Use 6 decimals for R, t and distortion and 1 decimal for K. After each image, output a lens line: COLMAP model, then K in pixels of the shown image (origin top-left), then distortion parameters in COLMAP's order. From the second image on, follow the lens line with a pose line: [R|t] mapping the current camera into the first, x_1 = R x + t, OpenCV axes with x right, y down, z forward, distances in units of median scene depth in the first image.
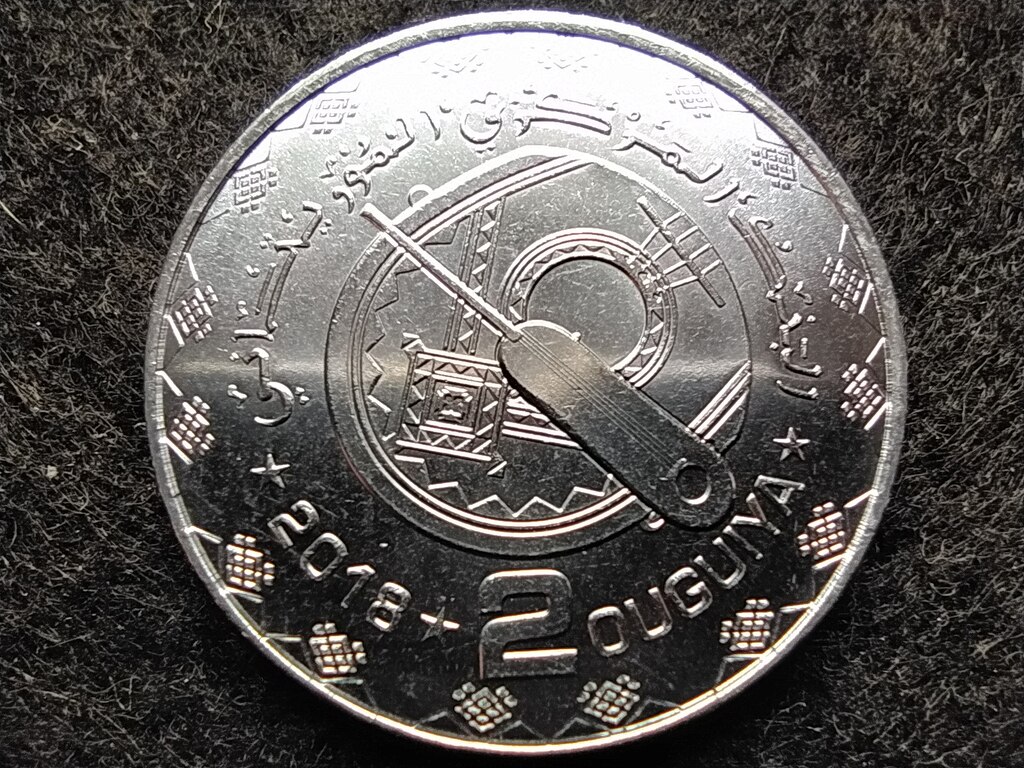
lens RADIAL K [[758.0, 0, 511.6], [0, 758.0, 382.1], [0, 0, 1]] dist [0.287622, 0.000975]
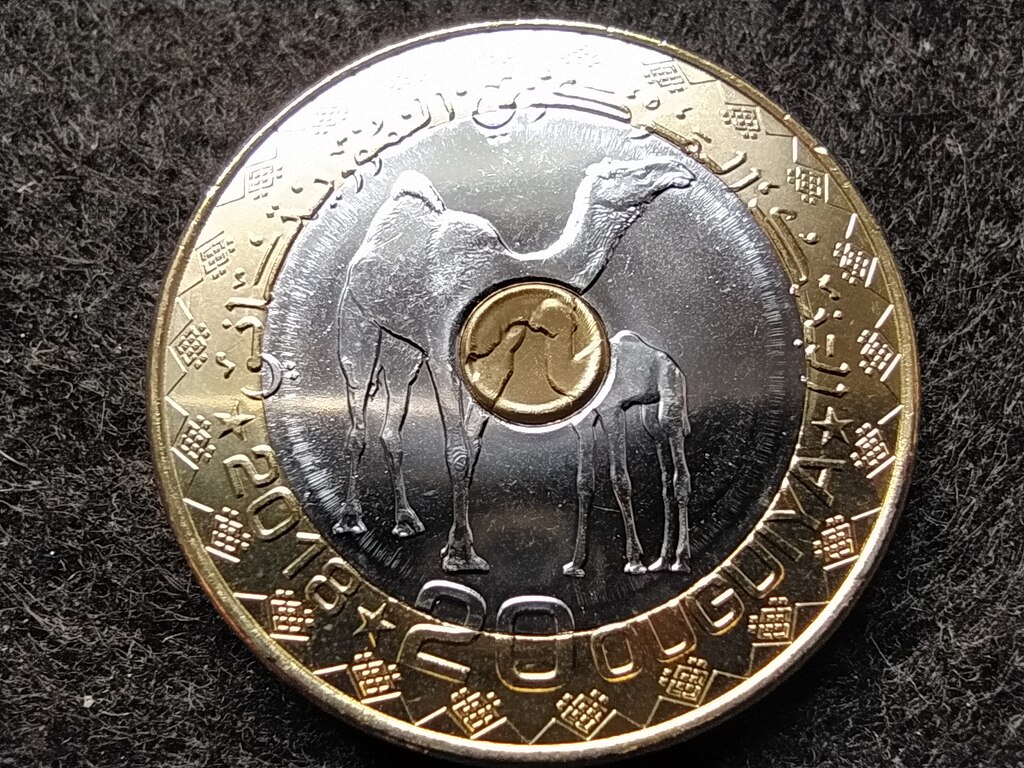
lens RADIAL K [[758.0, 0, 511.6], [0, 758.0, 382.1], [0, 0, 1]] dist [0.287622, 0.000975]
pose [[0.987168, -0.159632, 0.004192, 0.015201], [0.159015, 0.985080, 0.065811, -0.256288], [-0.014635, -0.064300, 0.997823, -0.015397]]
